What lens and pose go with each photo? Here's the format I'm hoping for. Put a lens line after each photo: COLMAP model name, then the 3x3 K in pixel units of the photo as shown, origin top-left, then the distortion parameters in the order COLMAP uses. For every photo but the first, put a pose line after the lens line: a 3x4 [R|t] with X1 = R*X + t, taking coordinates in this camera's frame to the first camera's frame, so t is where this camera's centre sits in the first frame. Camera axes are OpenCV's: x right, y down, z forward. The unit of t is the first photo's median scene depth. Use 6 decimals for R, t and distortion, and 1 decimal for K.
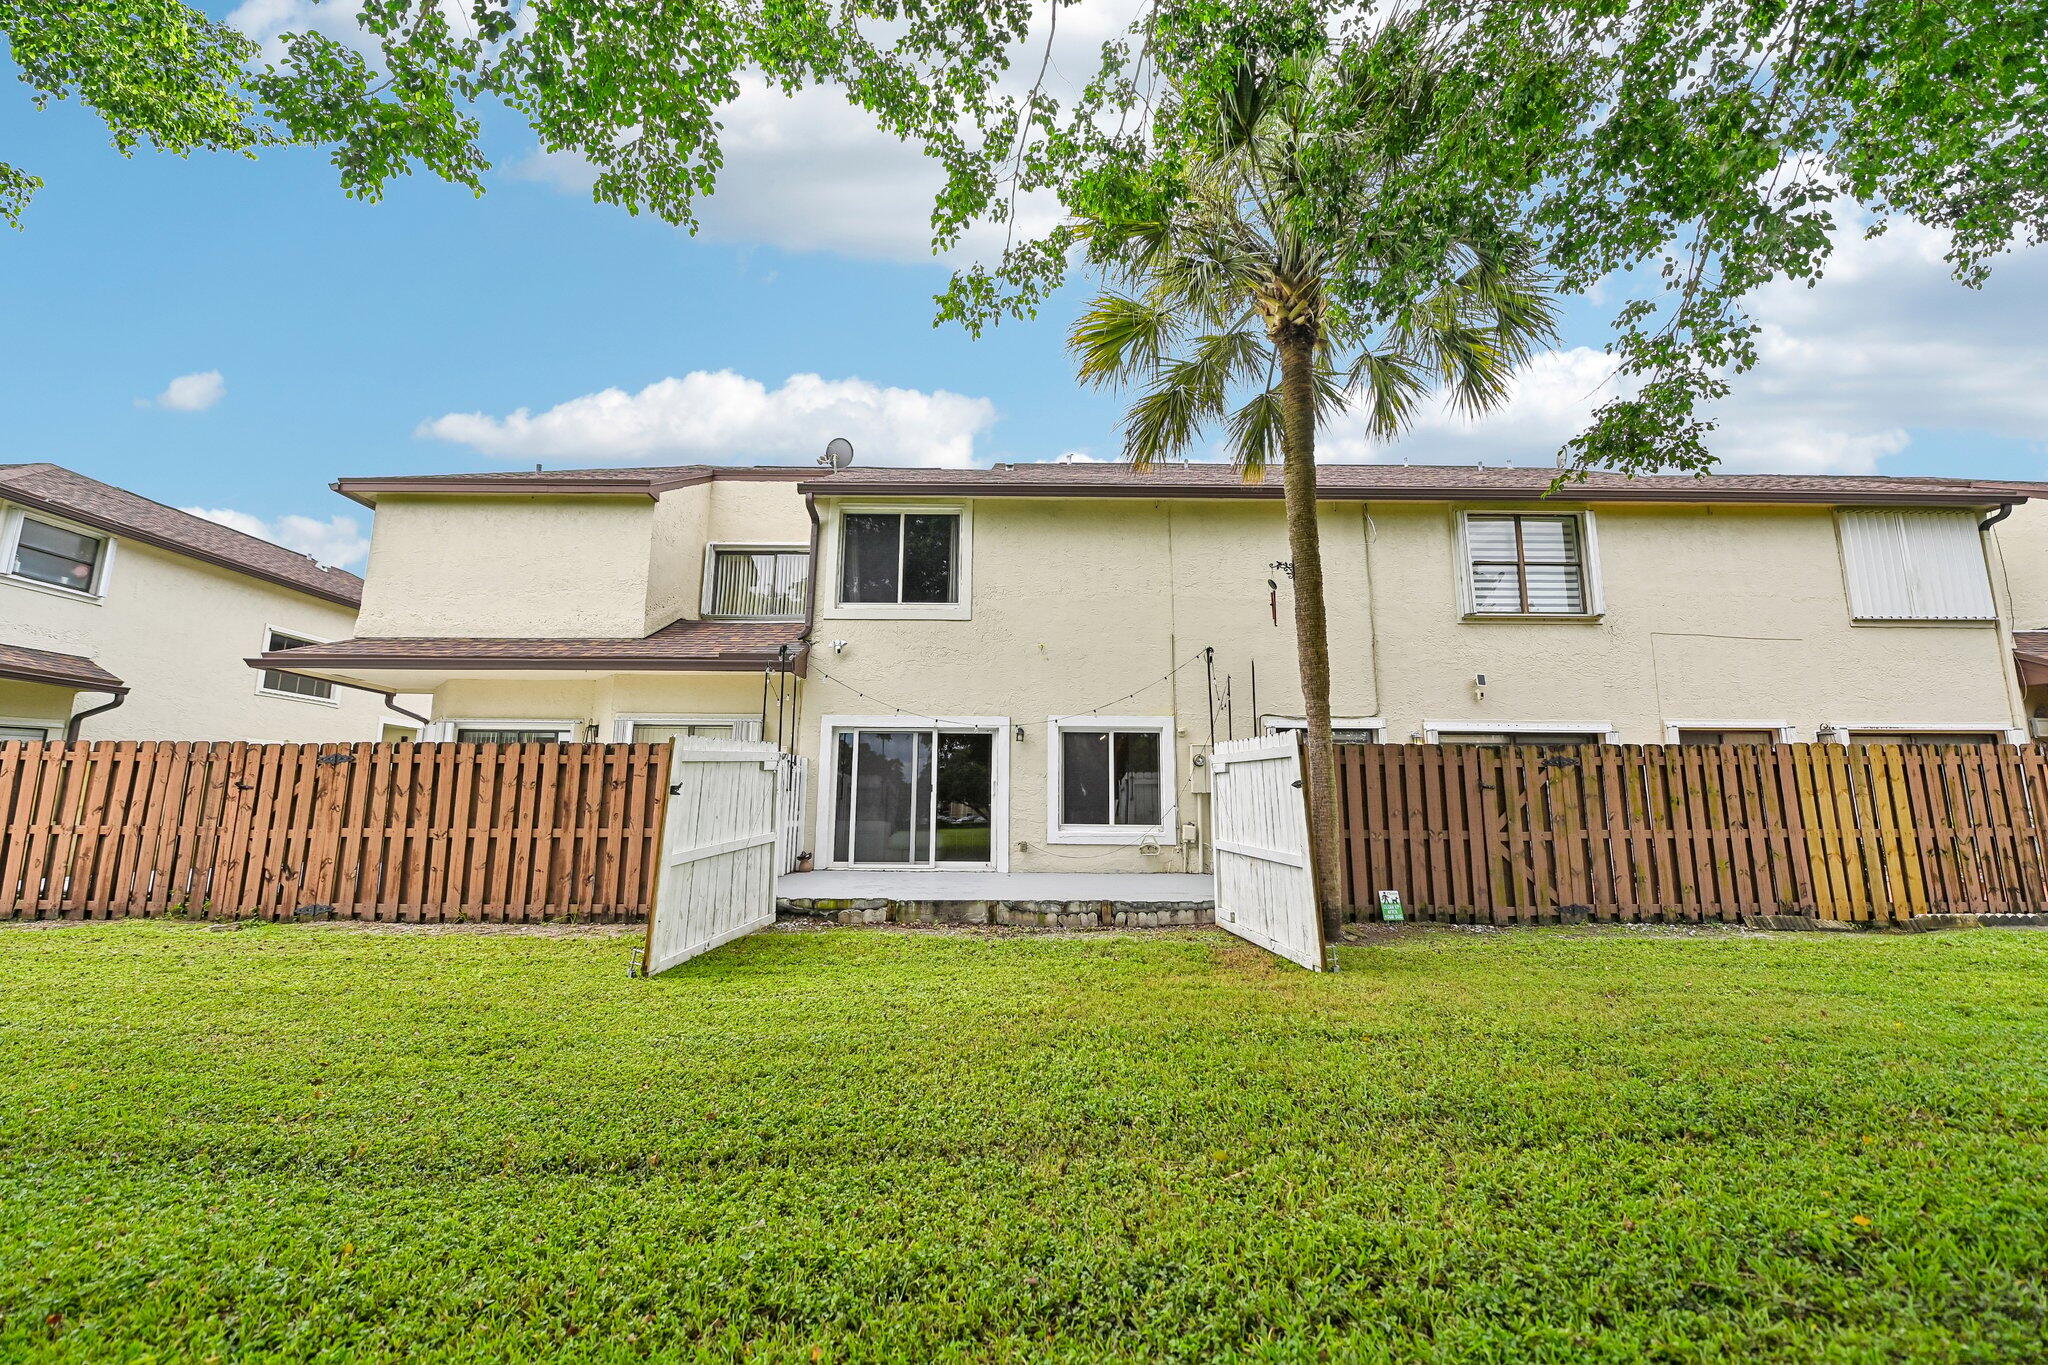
lens RADIAL K [[814.6, 0, 1048.9], [0, 814.6, 606.5], [0, 0, 1]] dist [-0.000815, -0.000112]
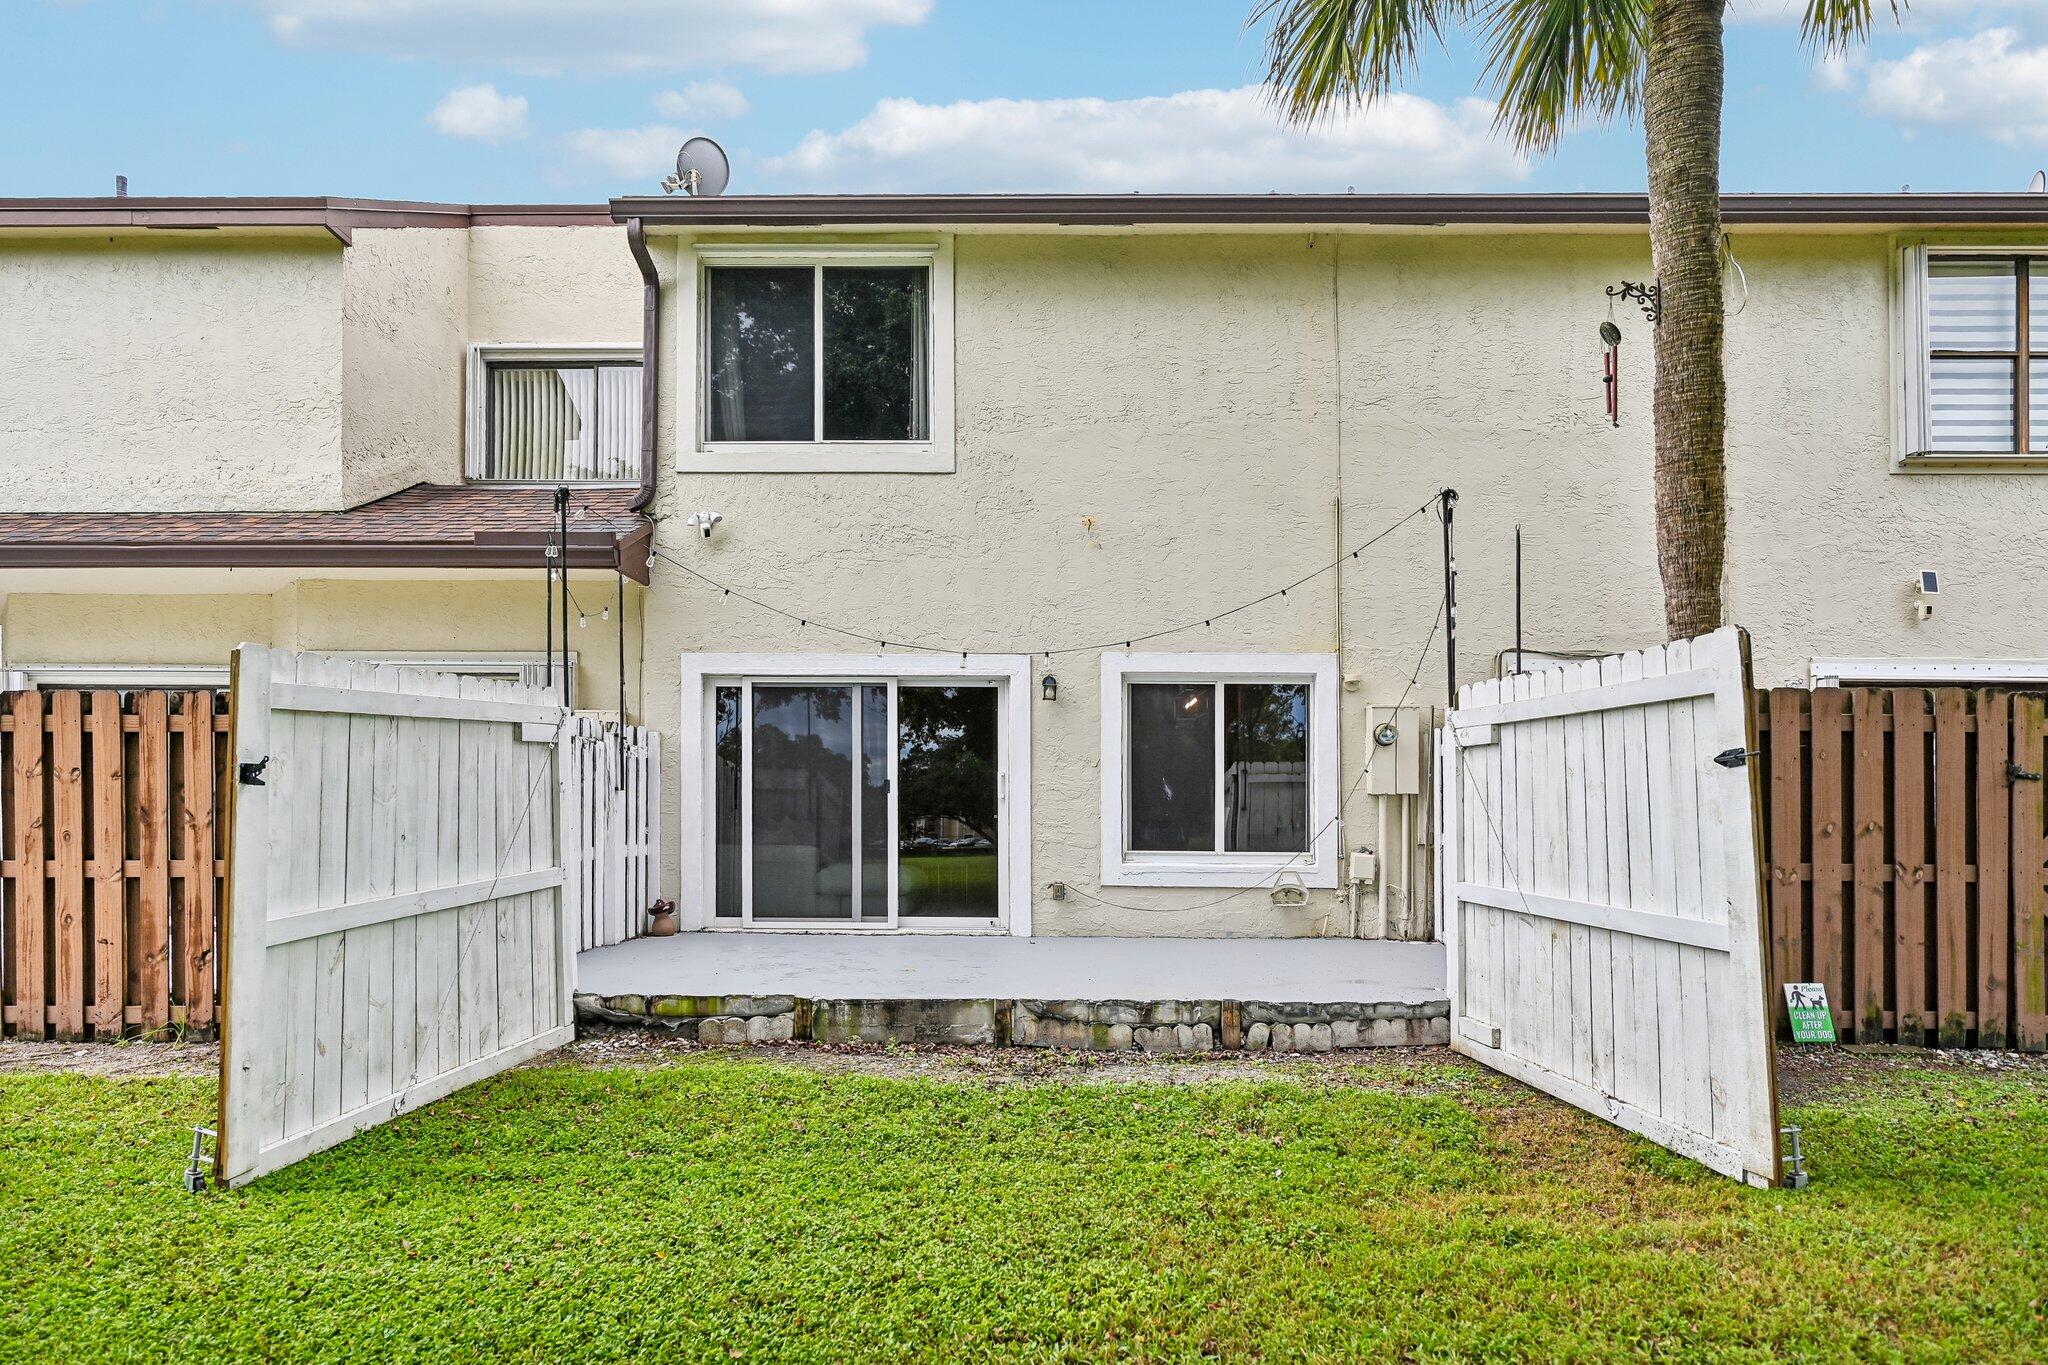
lens RADIAL K [[1192.4, 0, 1024.0], [0, 1192.4, 682.5], [0, 0, 1]] dist [0.000055, 0.000697]
pose [[0.998856, -0.006574, -0.047374, -0.019141], [0.012273, 0.992572, 0.121035, 0.074159], [0.046227, -0.121478, 0.991517, 0.280861]]
